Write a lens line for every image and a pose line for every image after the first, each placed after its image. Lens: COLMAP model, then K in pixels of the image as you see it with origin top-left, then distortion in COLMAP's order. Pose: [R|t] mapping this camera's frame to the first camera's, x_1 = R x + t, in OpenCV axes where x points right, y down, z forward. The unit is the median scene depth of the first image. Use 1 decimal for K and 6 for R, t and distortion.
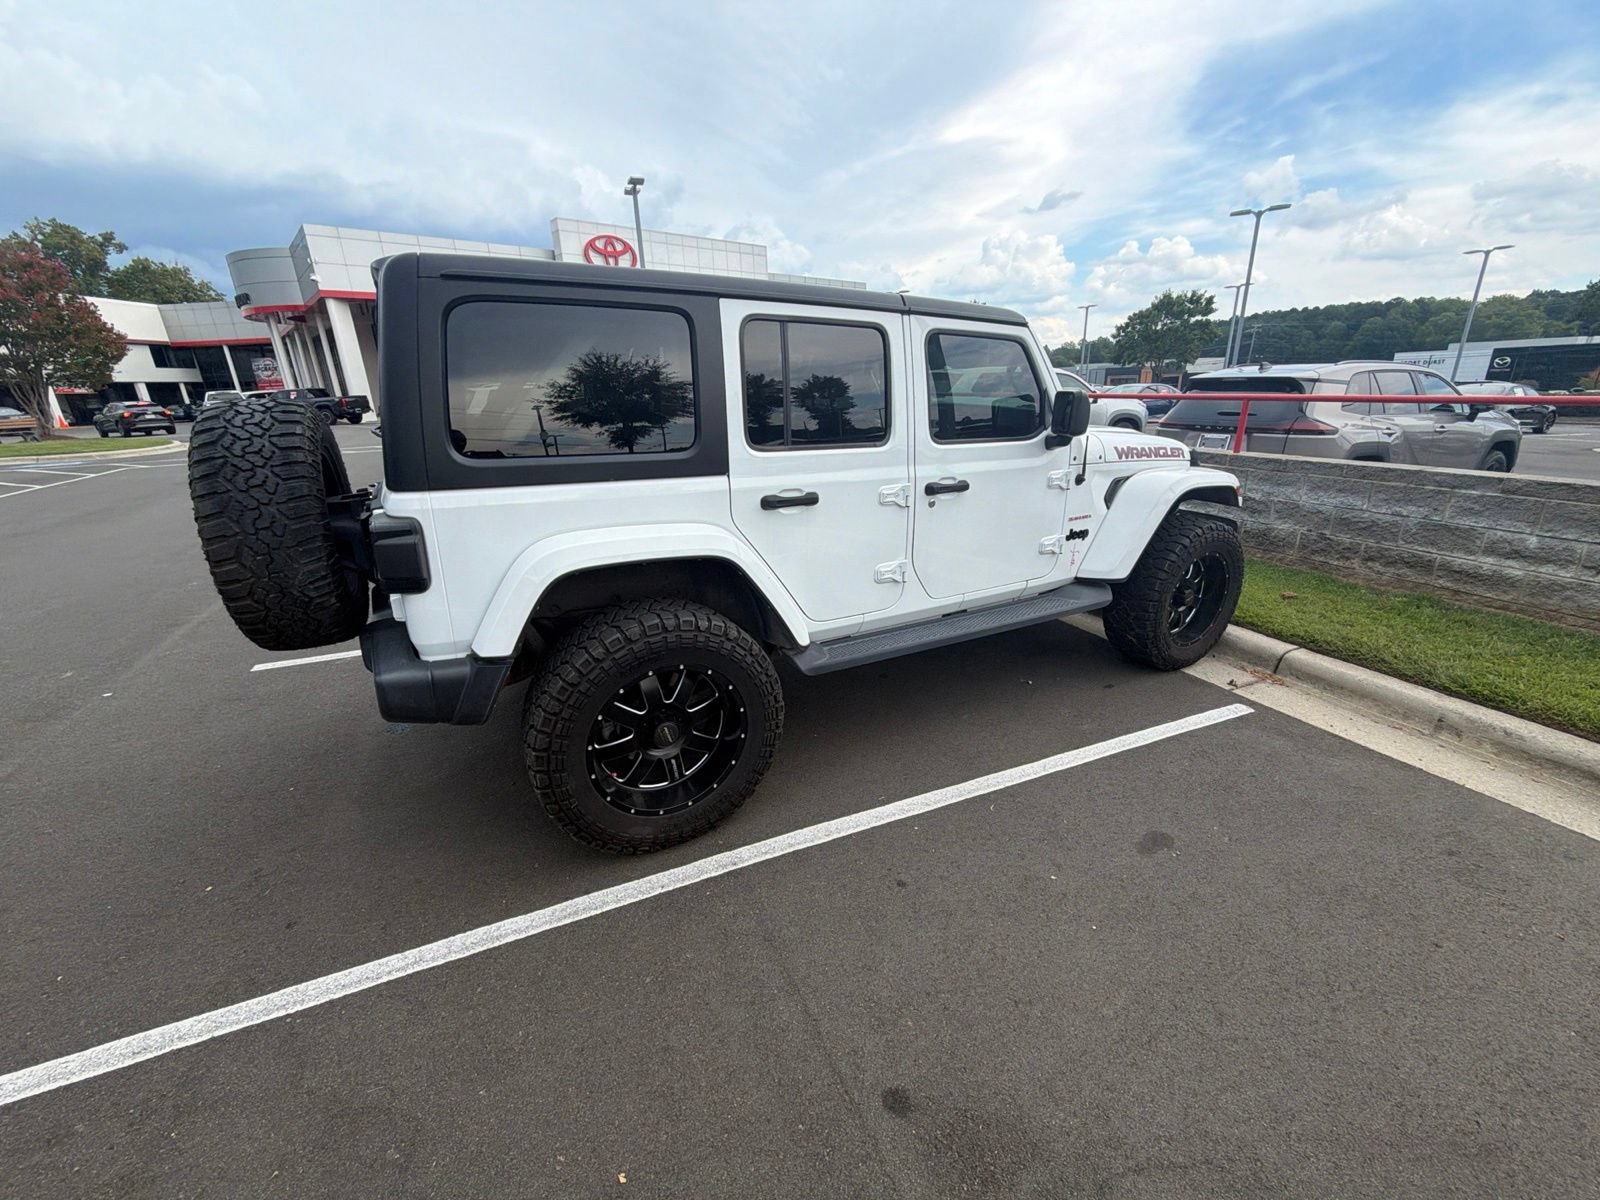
lens RADIAL K [[642.7, 0, 792.1], [0, 642.7, 610.4], [0, 0, 1]] dist [0.000415, -0.000142]
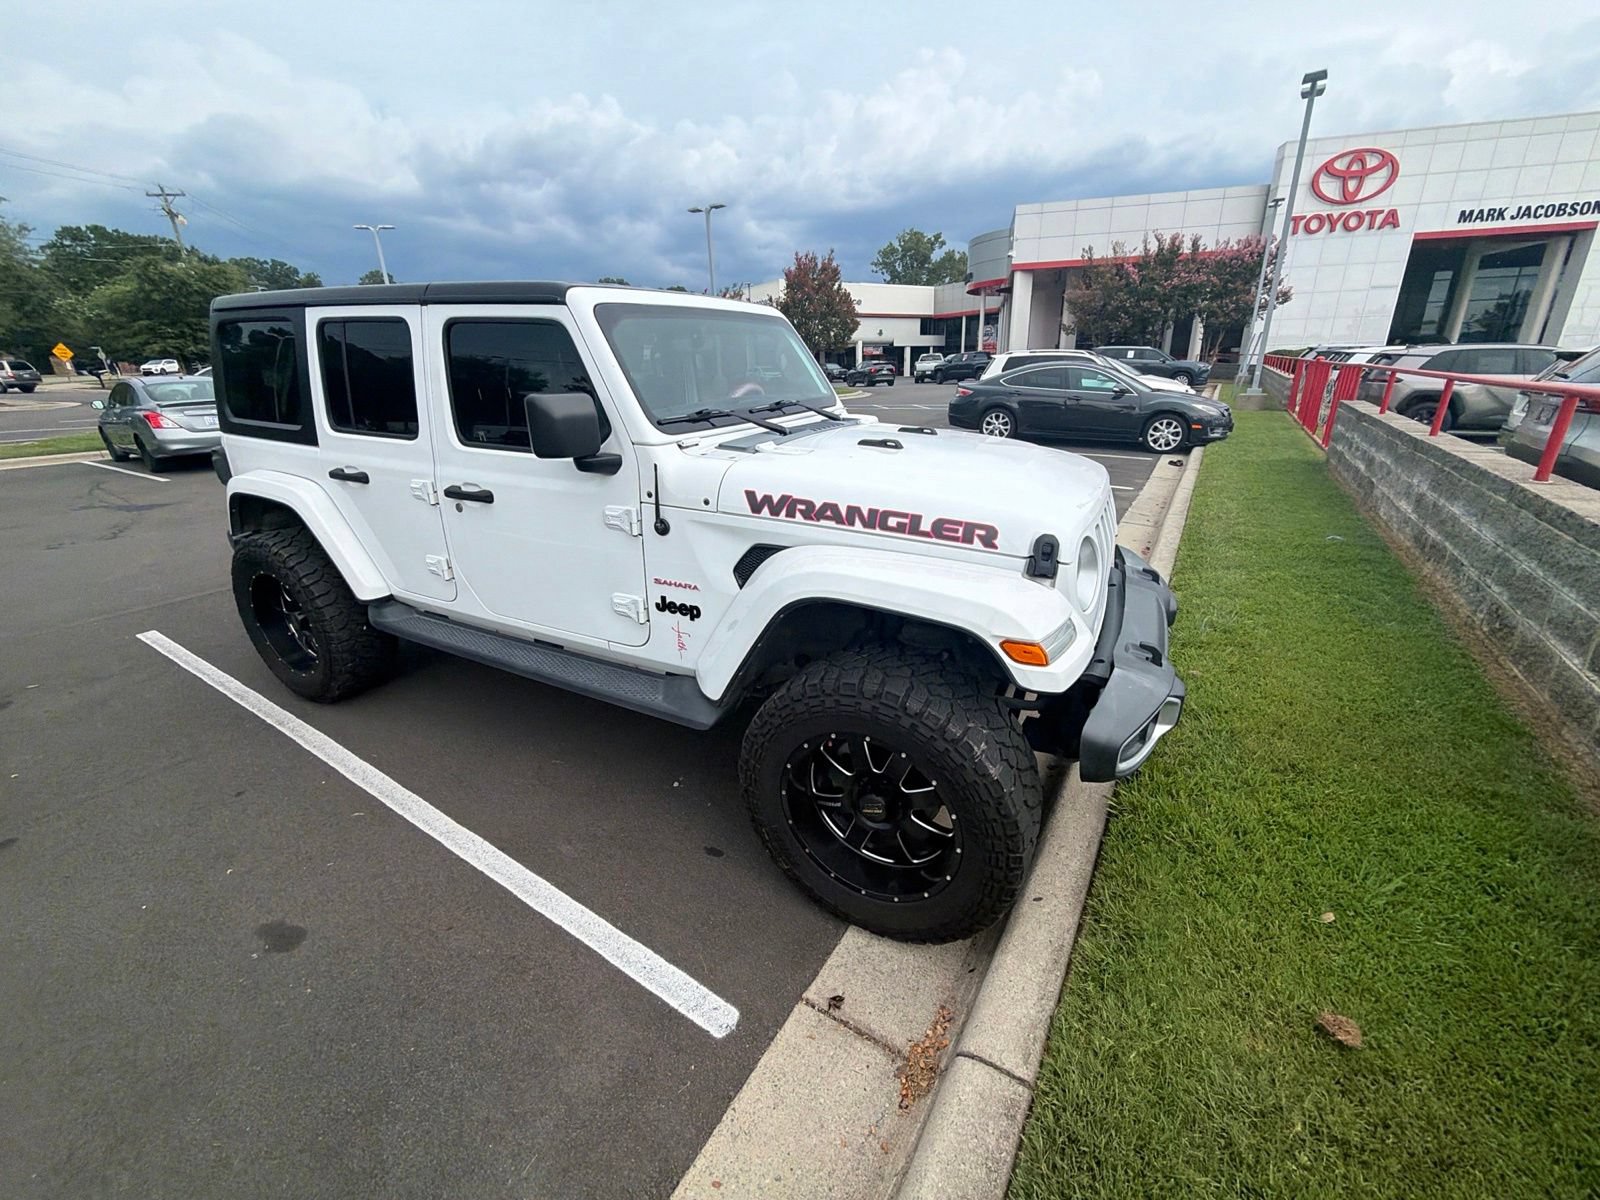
lens RADIAL K [[633.7, 0, 794.4], [0, 633.7, 605.2], [0, 0, 1]] dist [0.000580, -0.000524]
pose [[0.550261, 0.312602, -0.774269, 0.943138], [-0.272545, 0.943731, 0.187327, -0.256760], [0.789261, 0.107944, 0.604496, 0.641018]]
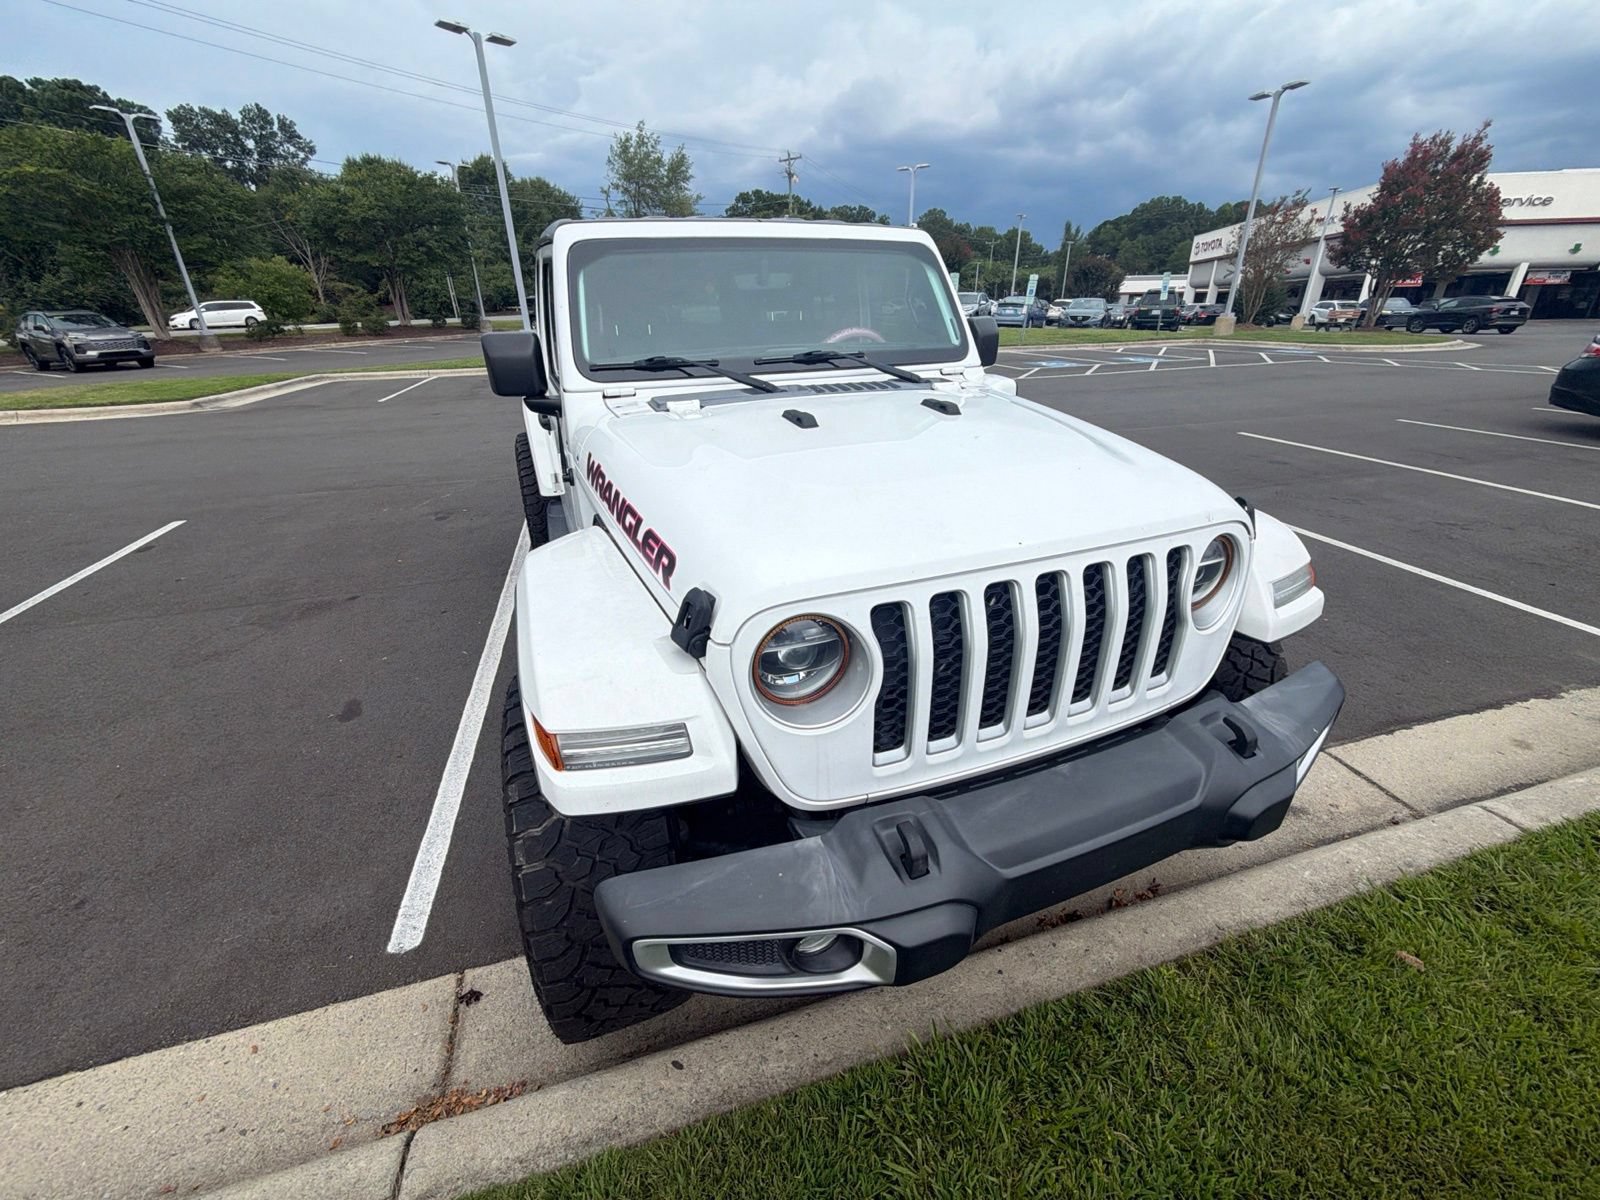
lens RADIAL K [[630.9, 0, 797.9], [0, 630.9, 604.2], [0, 0, 1]] dist [0.000443, -0.000401]
pose [[-0.134148, 0.448863, -0.883474, 0.927285], [-0.313637, 0.826470, 0.467524, -0.417861], [0.940019, 0.339807, 0.029911, 1.105188]]
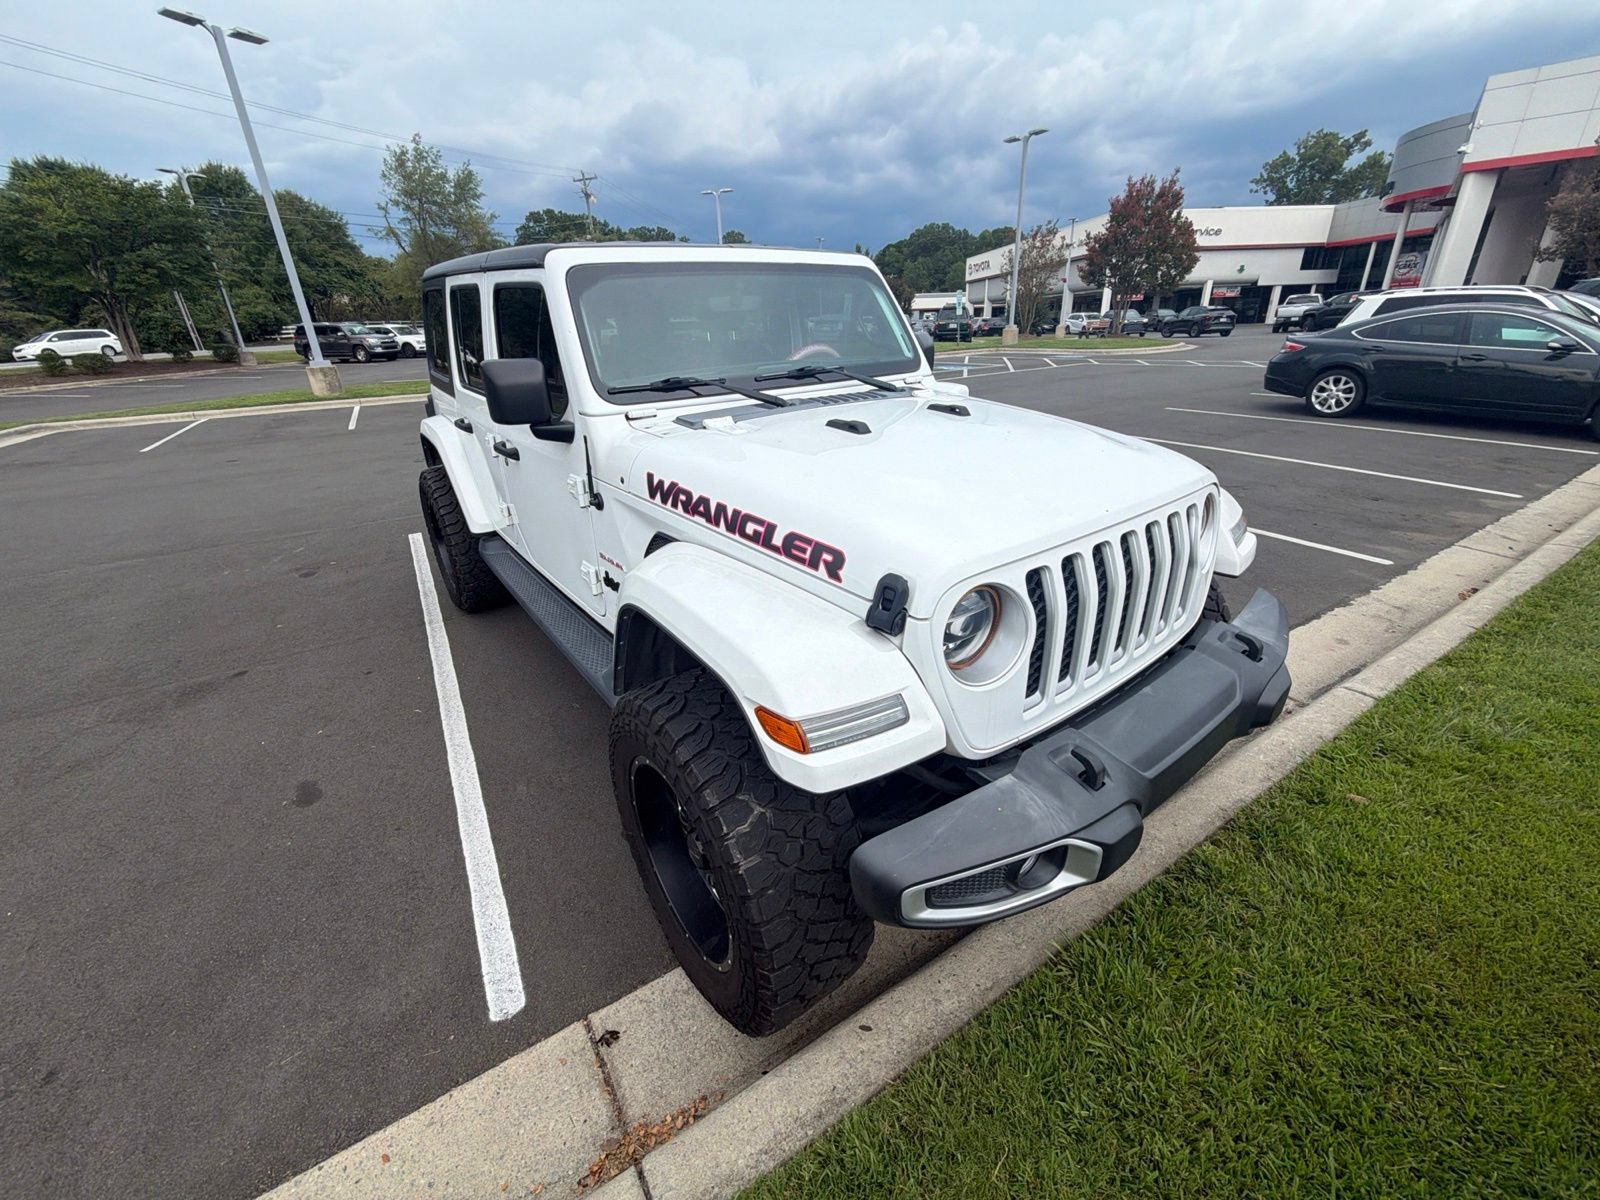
lens RADIAL K [[630.4, 0, 796.4], [0, 630.4, 605.6], [0, 0, 1]] dist [0.001231, -0.000795]
pose [[0.135127, 0.427868, -0.893683, 0.967026], [-0.301891, 0.876850, 0.374162, -0.364761], [0.943717, 0.219235, 0.247656, 0.938643]]
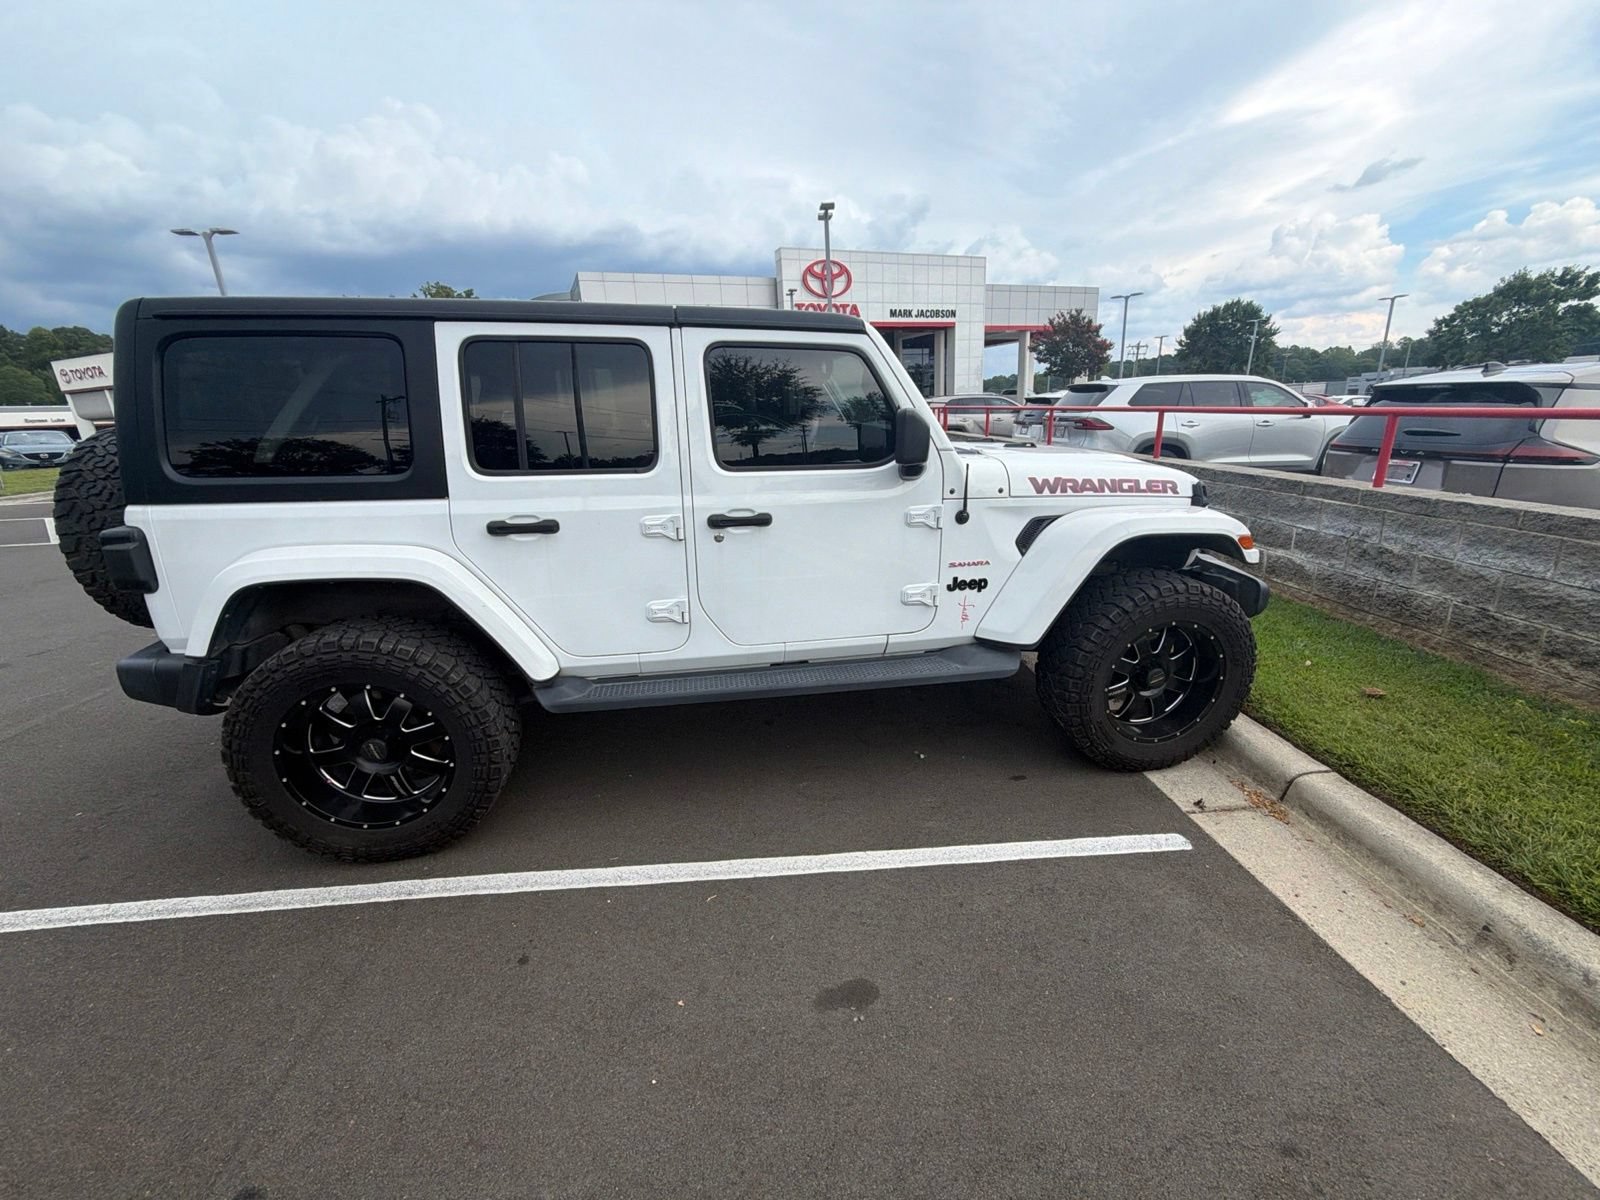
lens RADIAL K [[638.5, 0, 791.2], [0, 638.5, 606.7], [0, 0, 1]] dist [-0.000044, 0.000154]
pose [[0.942341, 0.091295, -0.321961, 0.457081], [-0.099008, 0.995057, -0.007629, -0.057192], [0.319673, 0.039066, 0.946722, 0.155758]]
